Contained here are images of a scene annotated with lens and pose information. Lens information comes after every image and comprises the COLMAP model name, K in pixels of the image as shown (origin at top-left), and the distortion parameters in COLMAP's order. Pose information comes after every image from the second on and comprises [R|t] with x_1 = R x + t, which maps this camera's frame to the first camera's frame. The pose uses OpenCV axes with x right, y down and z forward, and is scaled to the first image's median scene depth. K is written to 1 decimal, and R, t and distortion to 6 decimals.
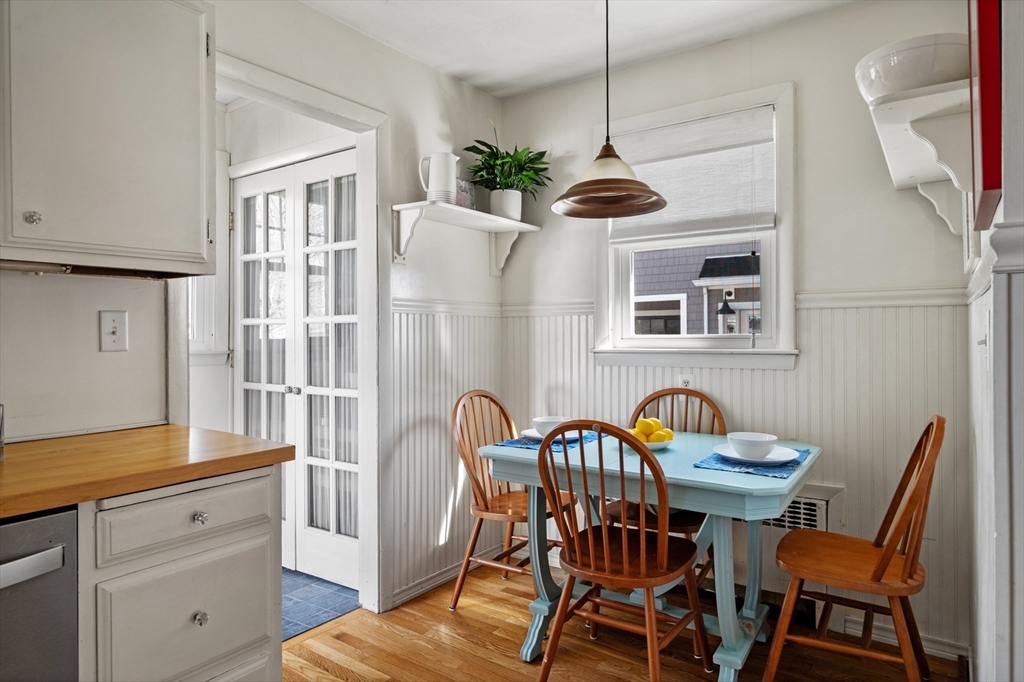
lens RADIAL K [[627.4, 0, 509.3], [0, 627.4, 333.5], [0, 0, 1]] dist [-0.005781, -0.002651]
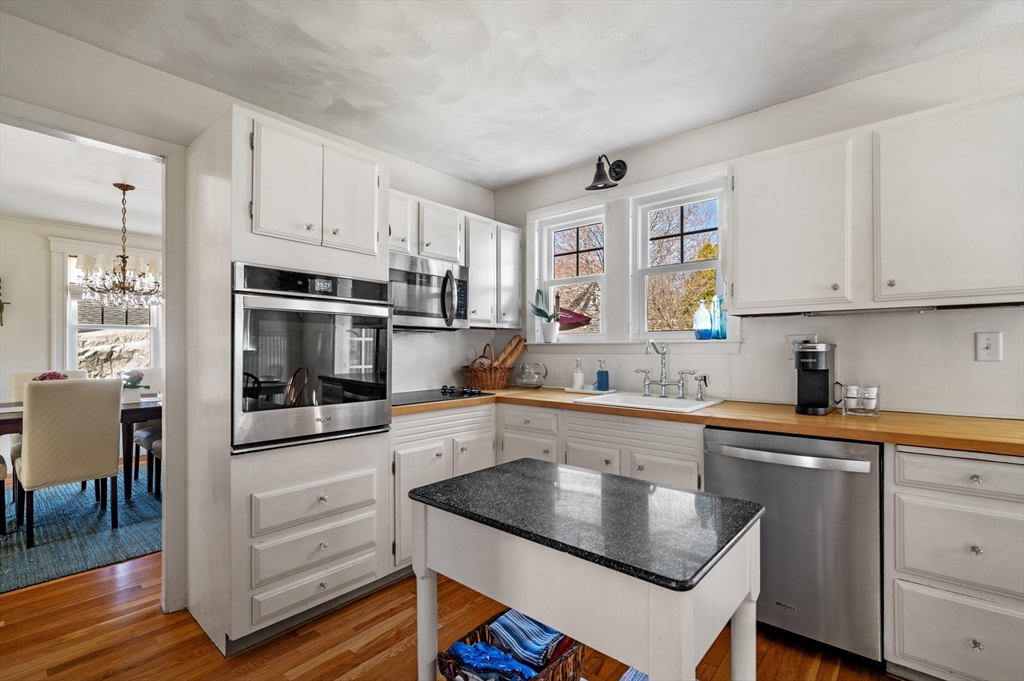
lens RADIAL K [[454.3, 0, 521.9], [0, 454.3, 352.0], [0, 0, 1]] dist [-0.003977, 0.001010]
pose [[-0.078905, 0.008889, -0.996843, 0.296566], [0.001254, 0.999960, 0.008818, -0.001647], [0.996881, -0.000554, -0.078913, 0.028006]]
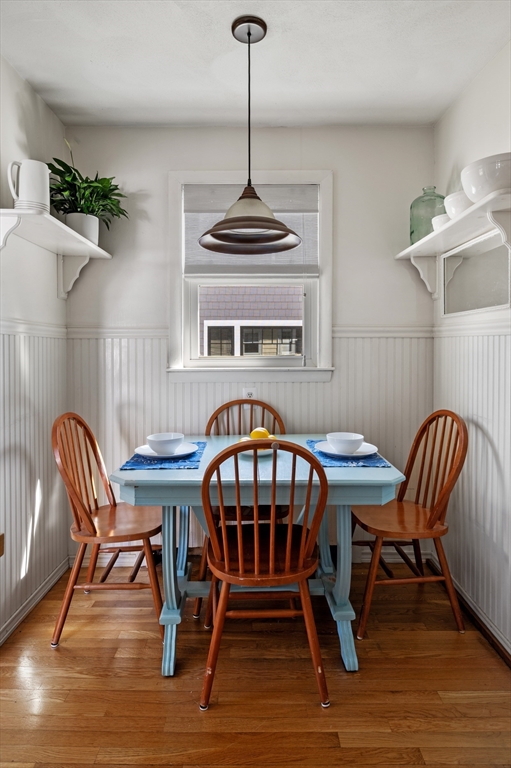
lens RADIAL K [[455.3, 0, 260.6], [0, 455.3, 357.8], [0, 0, 1]] dist [-0.000804, 0.001426]
pose [[0.815657, -0.004630, 0.578518, -0.225918], [-0.003794, 0.999904, 0.013351, -0.007127], [-0.578524, -0.013085, 0.815561, 0.251245]]
